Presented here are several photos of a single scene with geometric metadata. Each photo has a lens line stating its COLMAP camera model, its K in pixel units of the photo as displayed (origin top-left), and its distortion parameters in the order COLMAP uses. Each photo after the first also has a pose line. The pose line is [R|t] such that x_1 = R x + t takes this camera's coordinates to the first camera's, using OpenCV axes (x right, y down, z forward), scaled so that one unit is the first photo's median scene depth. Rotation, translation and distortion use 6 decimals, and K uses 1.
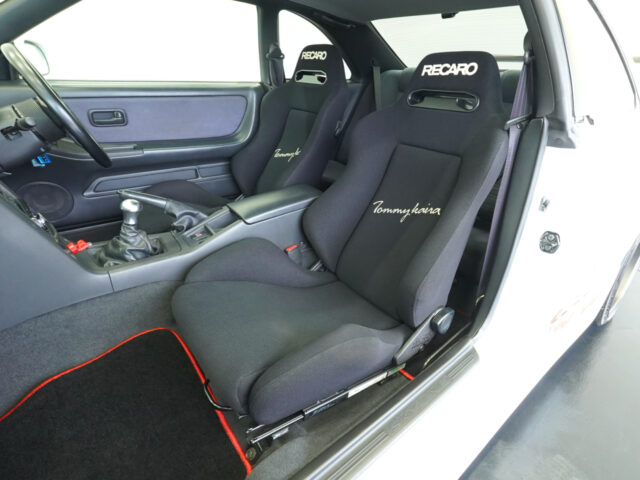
lens RADIAL K [[338.9, 0, 301.9], [0, 338.9, 238.7], [0, 0, 1]] dist [0.000197, 0.000702]
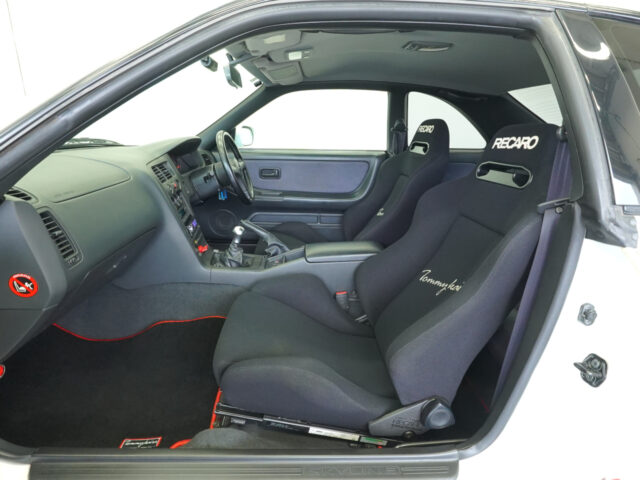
lens RADIAL K [[338.9, 0, 301.9], [0, 338.9, 238.7], [0, 0, 1]] dist [0.000197, 0.000702]
pose [[0.764737, 0.173478, -0.620550, 0.569828], [-0.272321, 0.959853, -0.067263, -0.035035], [0.583968, 0.220427, 0.781277, 0.015221]]
